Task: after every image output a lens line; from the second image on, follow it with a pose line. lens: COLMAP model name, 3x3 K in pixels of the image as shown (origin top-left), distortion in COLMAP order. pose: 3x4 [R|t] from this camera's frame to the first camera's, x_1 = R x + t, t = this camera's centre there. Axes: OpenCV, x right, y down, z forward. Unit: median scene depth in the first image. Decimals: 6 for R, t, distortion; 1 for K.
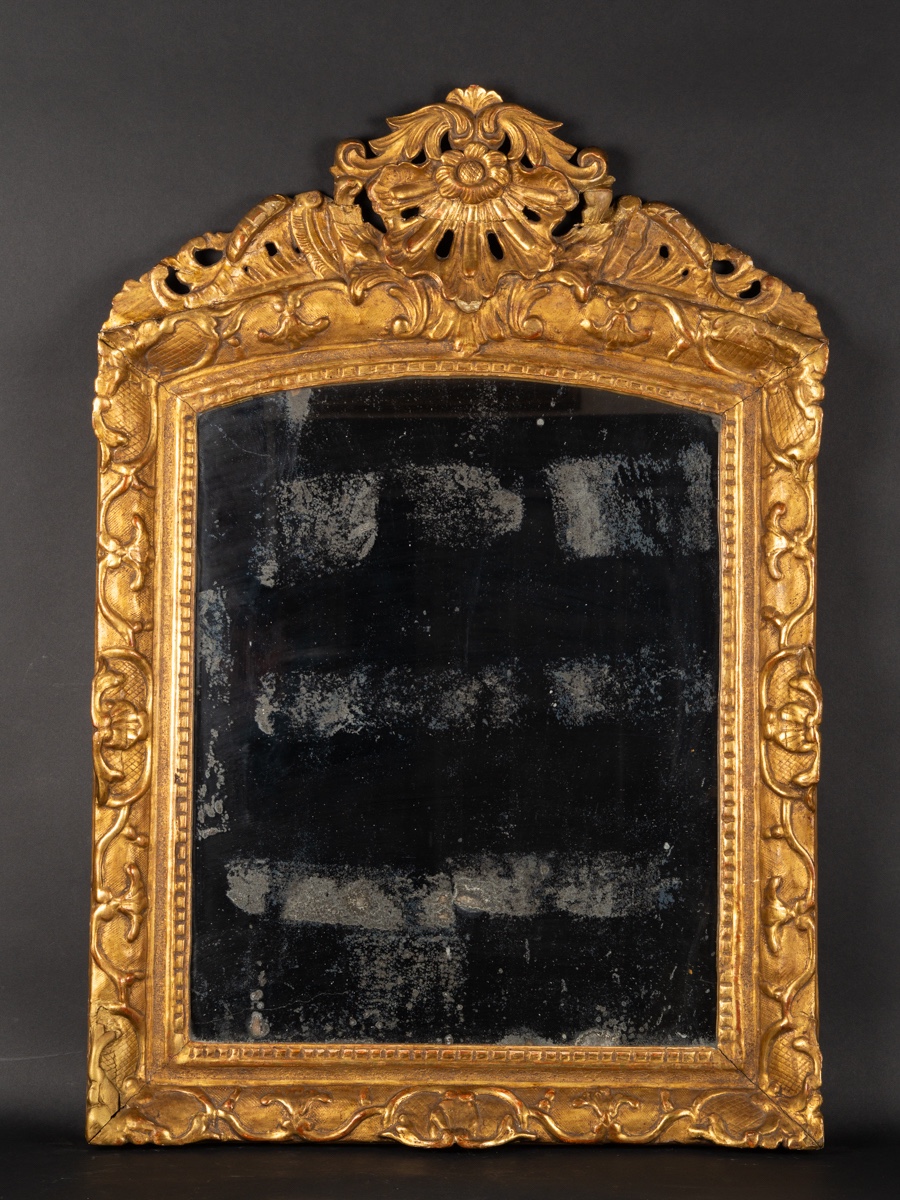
lens RADIAL K [[3198.1, 0, 452.0], [0, 3198.1, 570.7], [0, 0, 1]] dist [-0.002903, 0.030087]
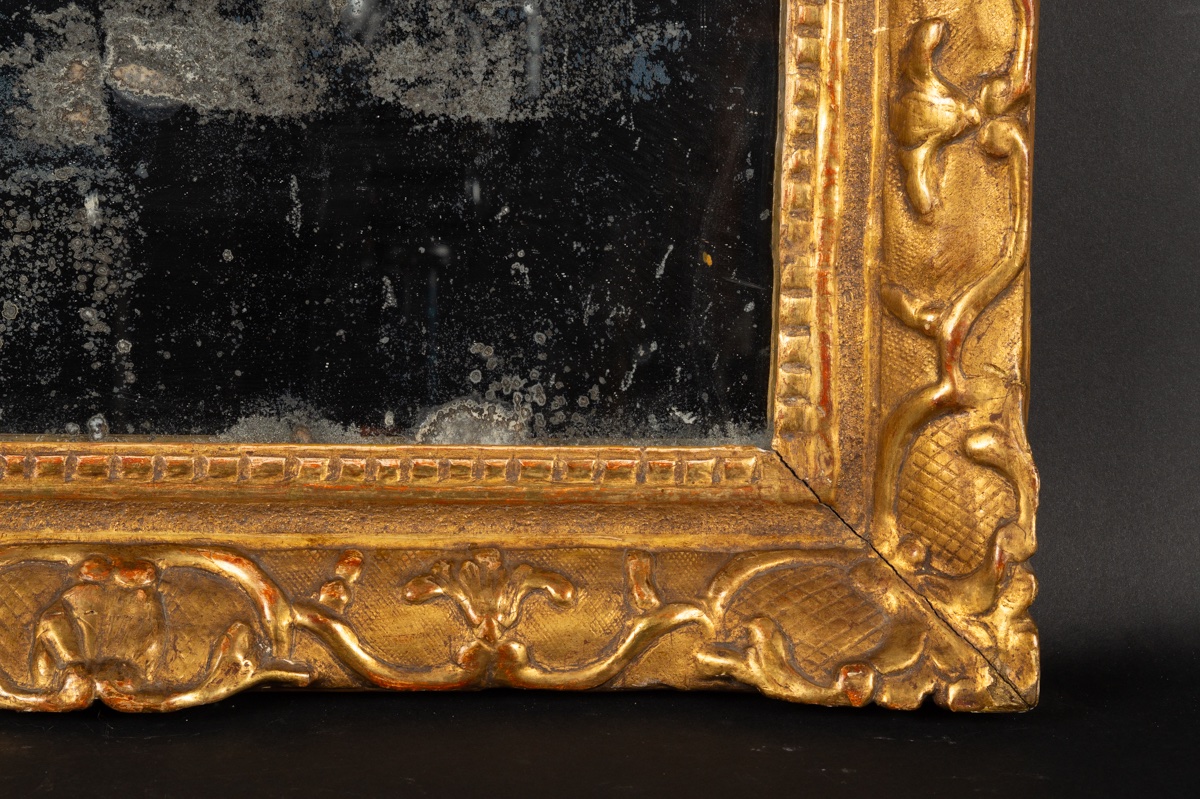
lens RADIAL K [[2786.2, 0, 616.3], [0, 2786.2, 398.3], [0, 0, 1]] dist [-0.005270, 0.050892]
pose [[0.998714, 0.001135, 0.050678, 0.045611], [-0.011450, 0.978964, 0.203712, 0.071694], [-0.049381, -0.204030, 0.977718, 0.656739]]
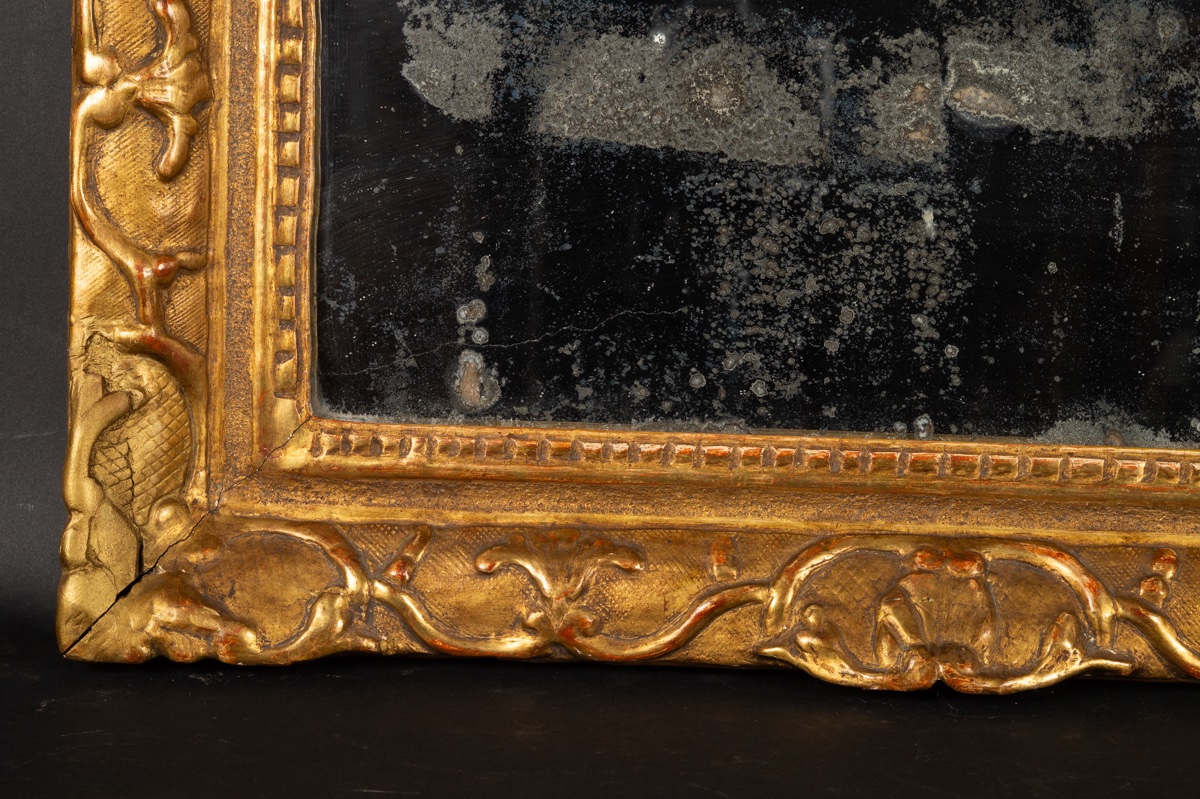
lens RADIAL K [[2786.2, 0, 616.3], [0, 2786.2, 398.3], [0, 0, 1]] dist [-0.005270, 0.050892]
pose [[0.998527, 0.024885, -0.048208, -0.023745], [-0.015159, 0.981179, 0.192504, 0.072357], [0.052091, -0.191490, 0.980111, 0.634628]]
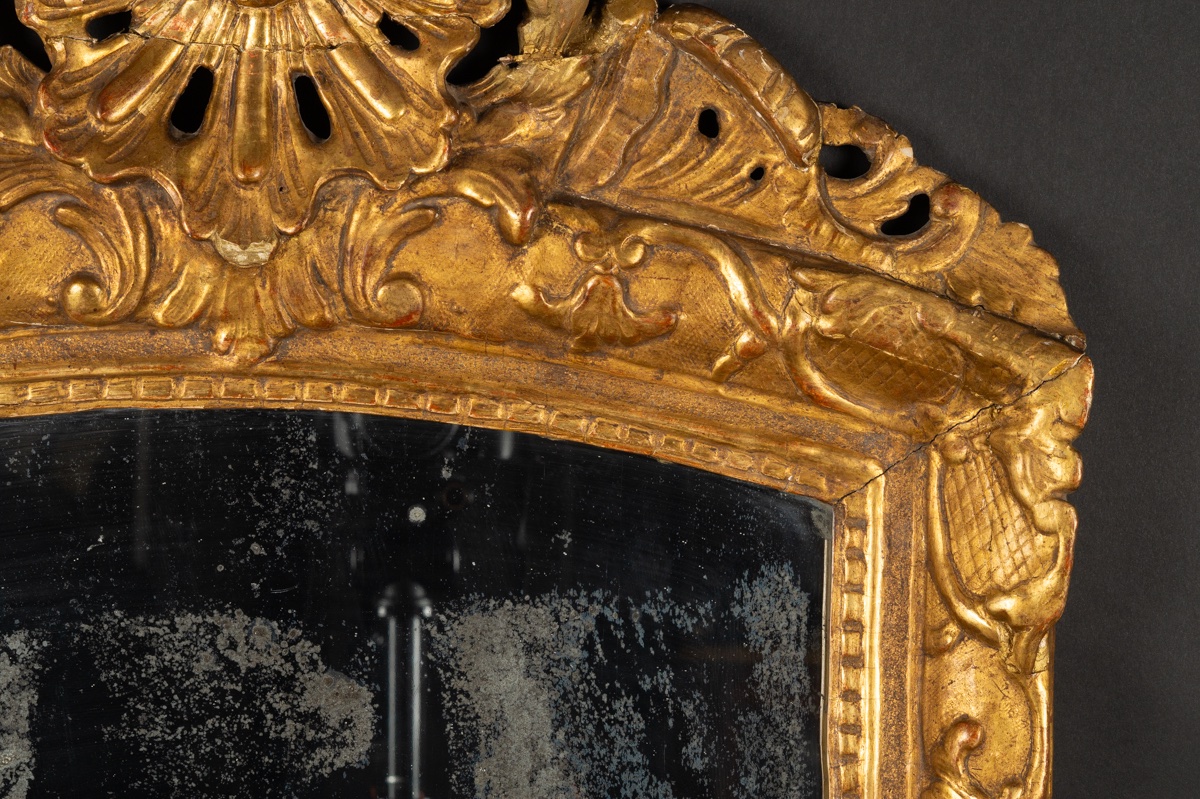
lens RADIAL K [[2786.2, 0, 616.3], [0, 2786.2, 398.3], [0, 0, 1]] dist [-0.005270, 0.050892]
pose [[0.998357, 0.009413, 0.056527, 0.033463], [-0.013765, 0.996928, 0.077110, -0.092712], [-0.055627, -0.077761, 0.995419, 0.632180]]
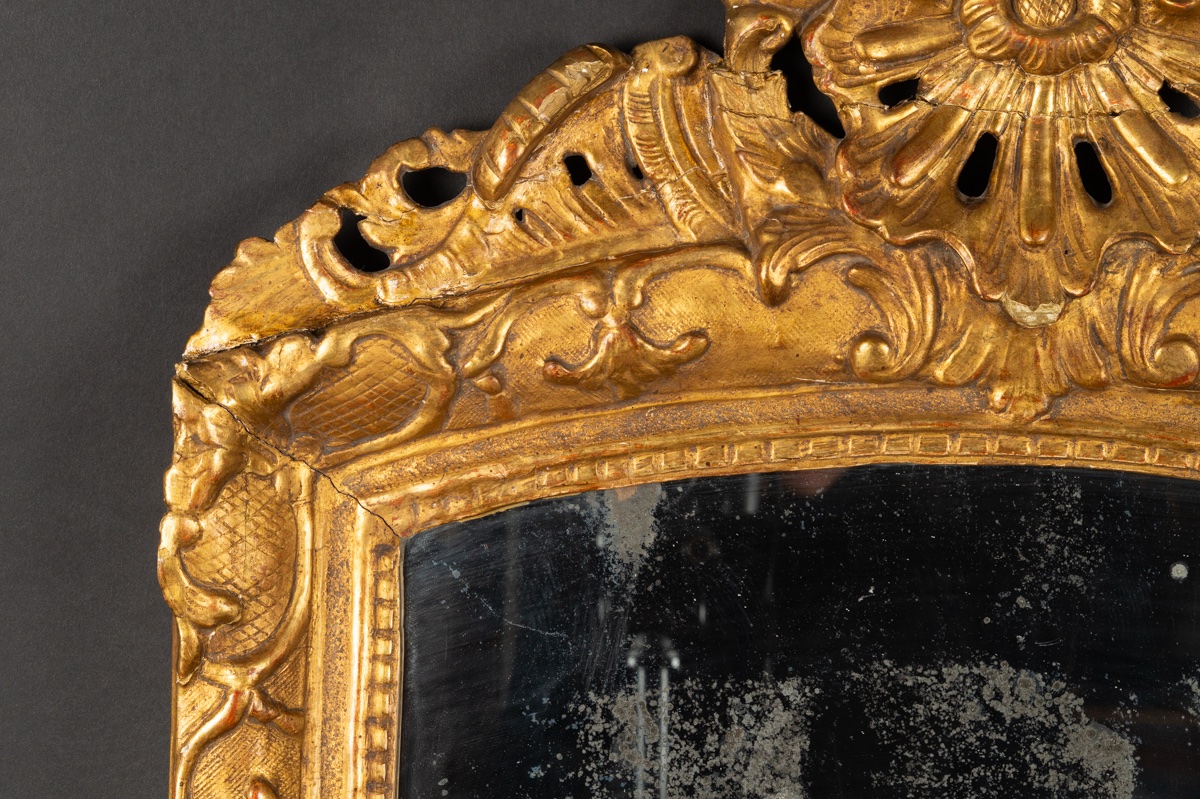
lens RADIAL K [[2786.2, 0, 616.3], [0, 2786.2, 398.3], [0, 0, 1]] dist [-0.005270, 0.050892]
pose [[0.999284, 0.021543, -0.031115, -0.039021], [-0.019654, 0.998018, 0.059786, -0.092869], [0.032341, -0.059131, 0.997726, 0.623044]]
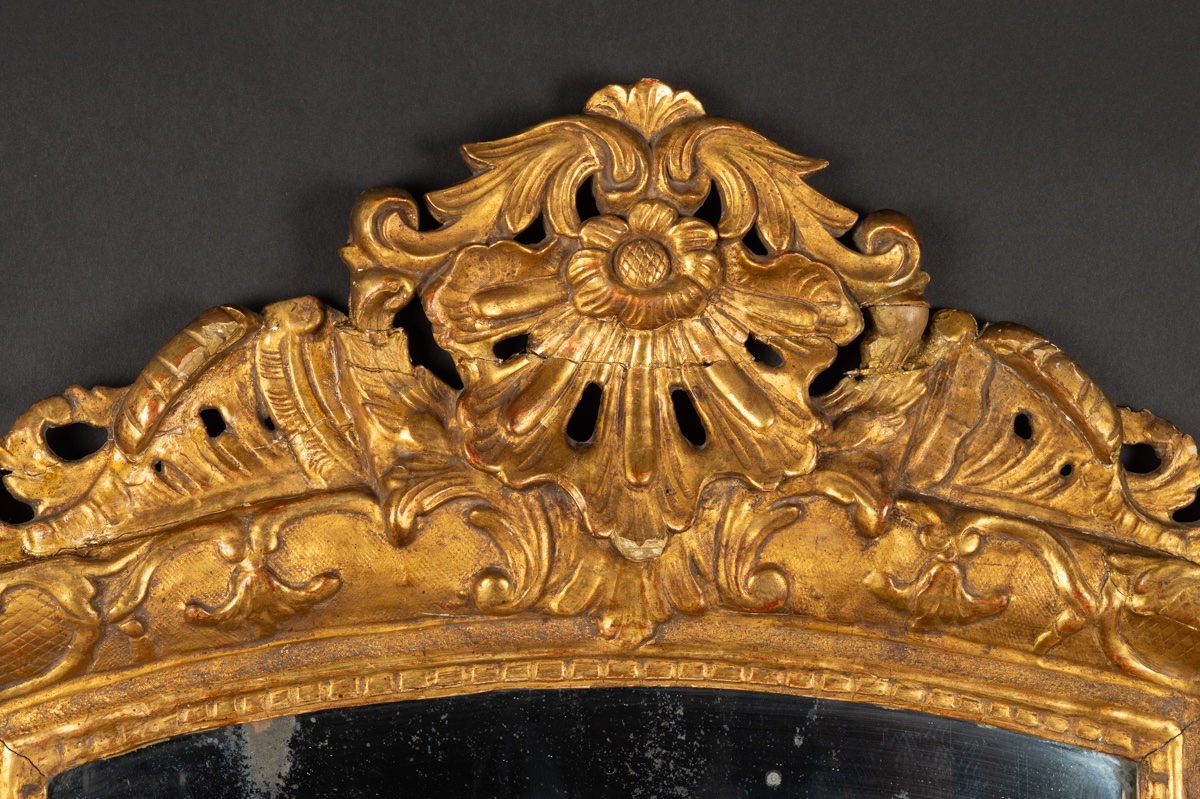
lens RADIAL K [[2786.2, 0, 616.3], [0, 2786.2, 398.3], [0, 0, 1]] dist [-0.005270, 0.050892]
pose [[0.988425, 0.004150, 0.151653, -0.060440], [-0.003984, 0.999991, -0.001402, -0.104437], [-0.151658, 0.000782, 0.988433, 0.595843]]
